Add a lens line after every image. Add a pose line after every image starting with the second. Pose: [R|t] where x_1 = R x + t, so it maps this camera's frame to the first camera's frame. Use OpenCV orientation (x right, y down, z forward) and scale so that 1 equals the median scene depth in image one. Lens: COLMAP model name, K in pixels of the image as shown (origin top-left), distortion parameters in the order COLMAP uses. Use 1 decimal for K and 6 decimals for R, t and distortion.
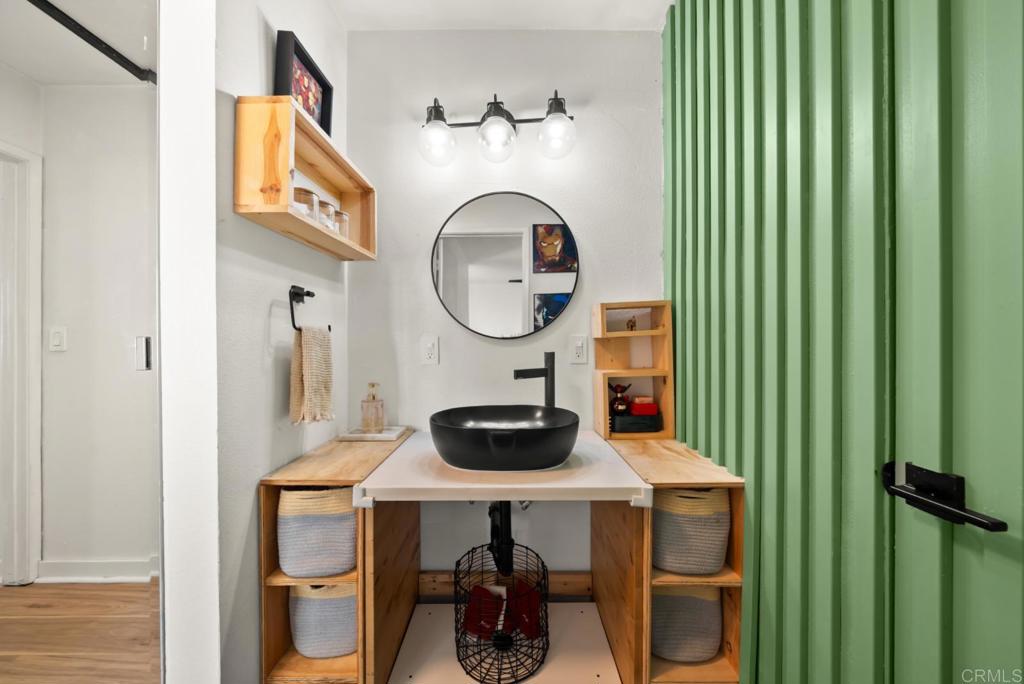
lens RADIAL K [[355.0, 0, 510.5], [0, 355.0, 339.7], [0, 0, 1]] dist [-0.002997, -0.000199]
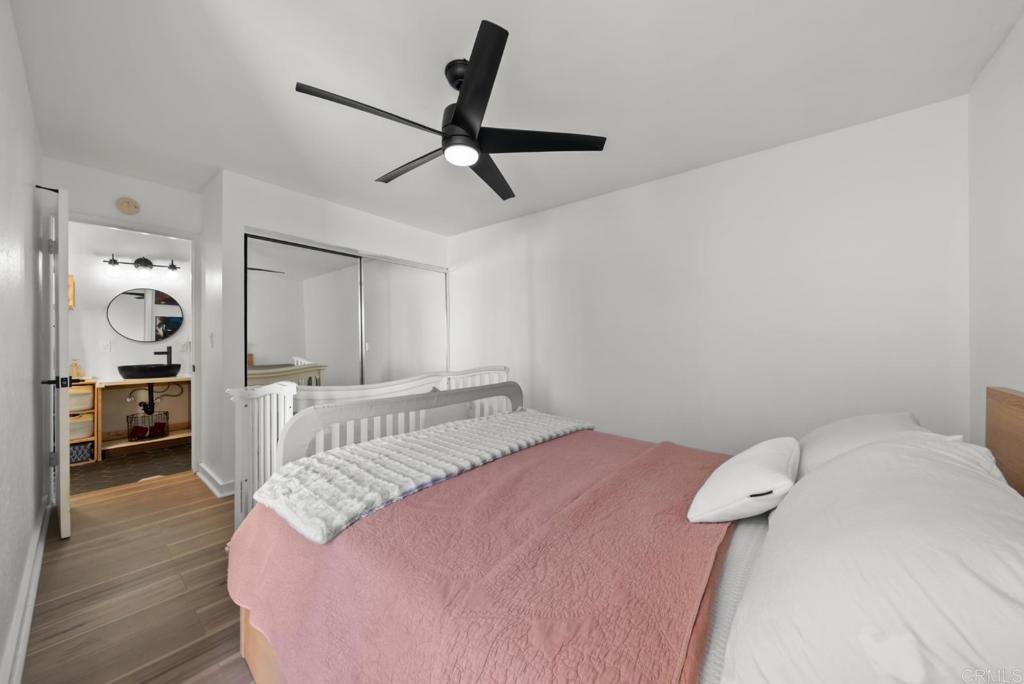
lens RADIAL K [[355.0, 0, 510.3], [0, 355.0, 343.7], [0, 0, 1]] dist [-0.002997, -0.000199]
pose [[0.635129, -0.001652, 0.772404, -0.360784], [0.004268, 0.999990, -0.001371, 0.026269], [-0.772394, 0.004167, 0.635130, -3.053777]]
